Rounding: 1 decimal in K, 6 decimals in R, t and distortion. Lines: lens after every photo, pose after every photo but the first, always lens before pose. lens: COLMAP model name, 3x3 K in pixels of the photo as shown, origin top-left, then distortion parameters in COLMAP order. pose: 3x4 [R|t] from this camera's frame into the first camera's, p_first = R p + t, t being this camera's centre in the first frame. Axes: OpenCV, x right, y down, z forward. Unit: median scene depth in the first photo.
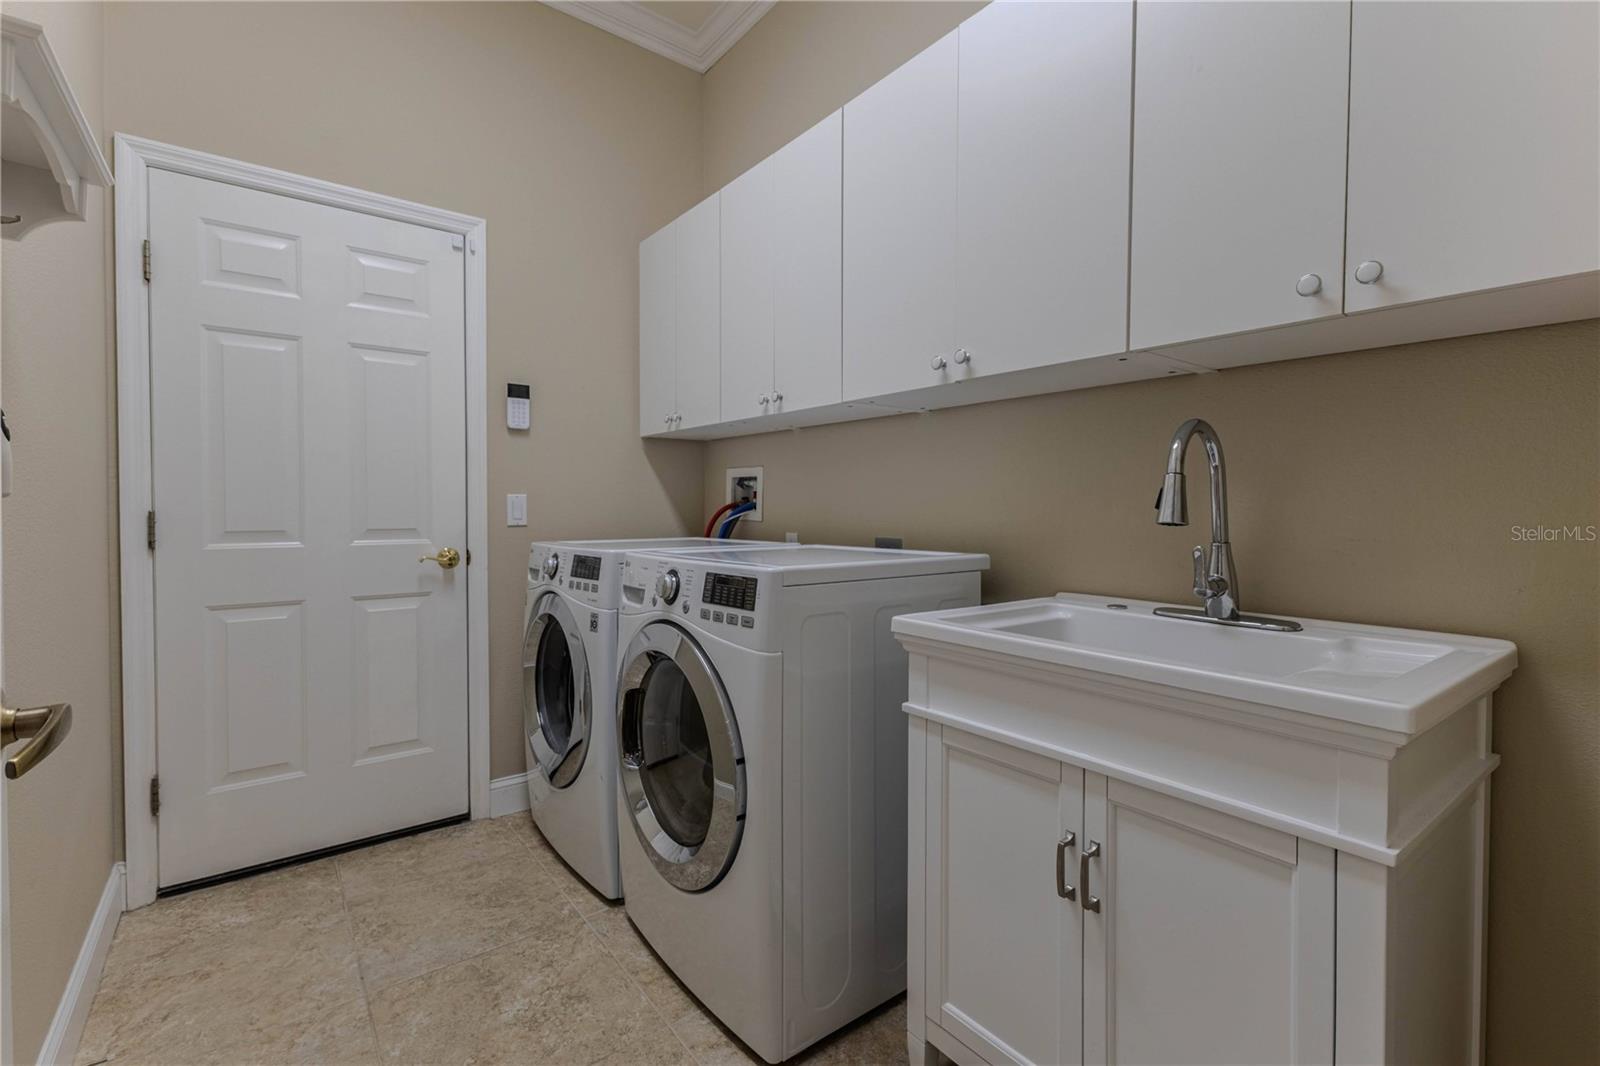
lens RADIAL K [[703.6, 0, 796.3], [0, 703.6, 521.6], [0, 0, 1]] dist [0.001353, 0.000347]
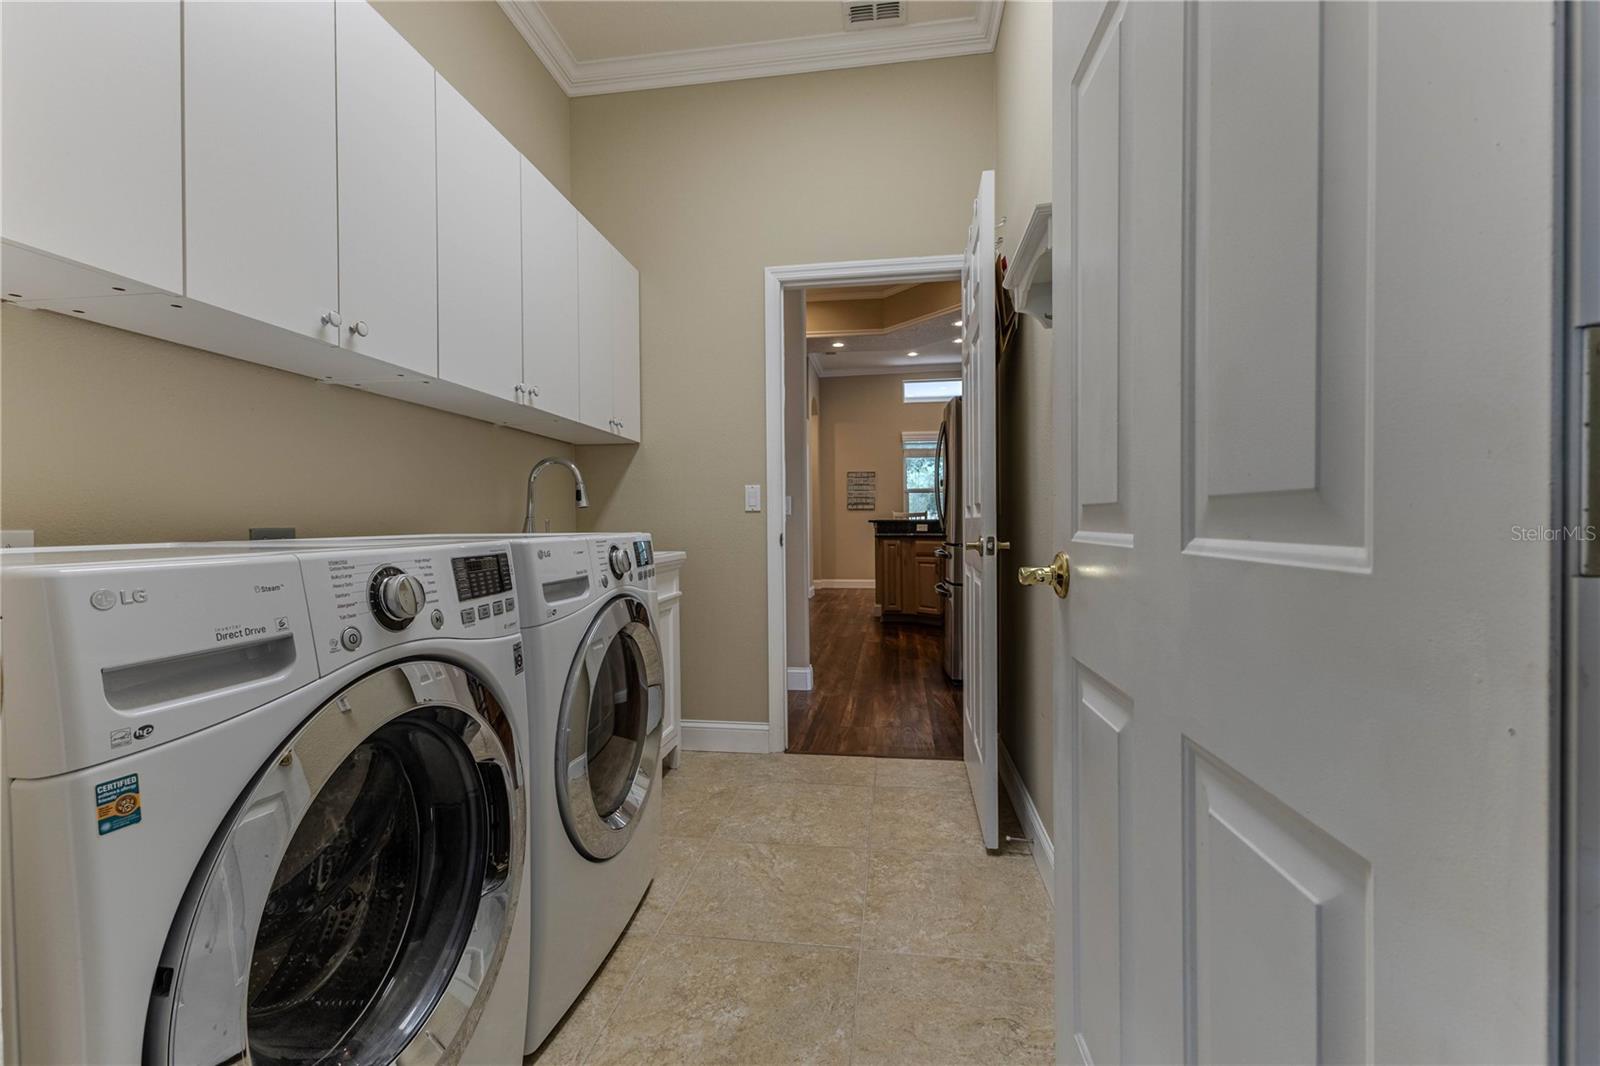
lens RADIAL K [[703.6, 0, 796.3], [0, 703.6, 521.6], [0, 0, 1]] dist [0.001353, 0.000347]
pose [[-0.704010, 0.005534, 0.710168, -1.035666], [0.019047, 0.999757, 0.011091, 0.025018], [-0.709934, 0.021335, -0.703945, 1.450628]]
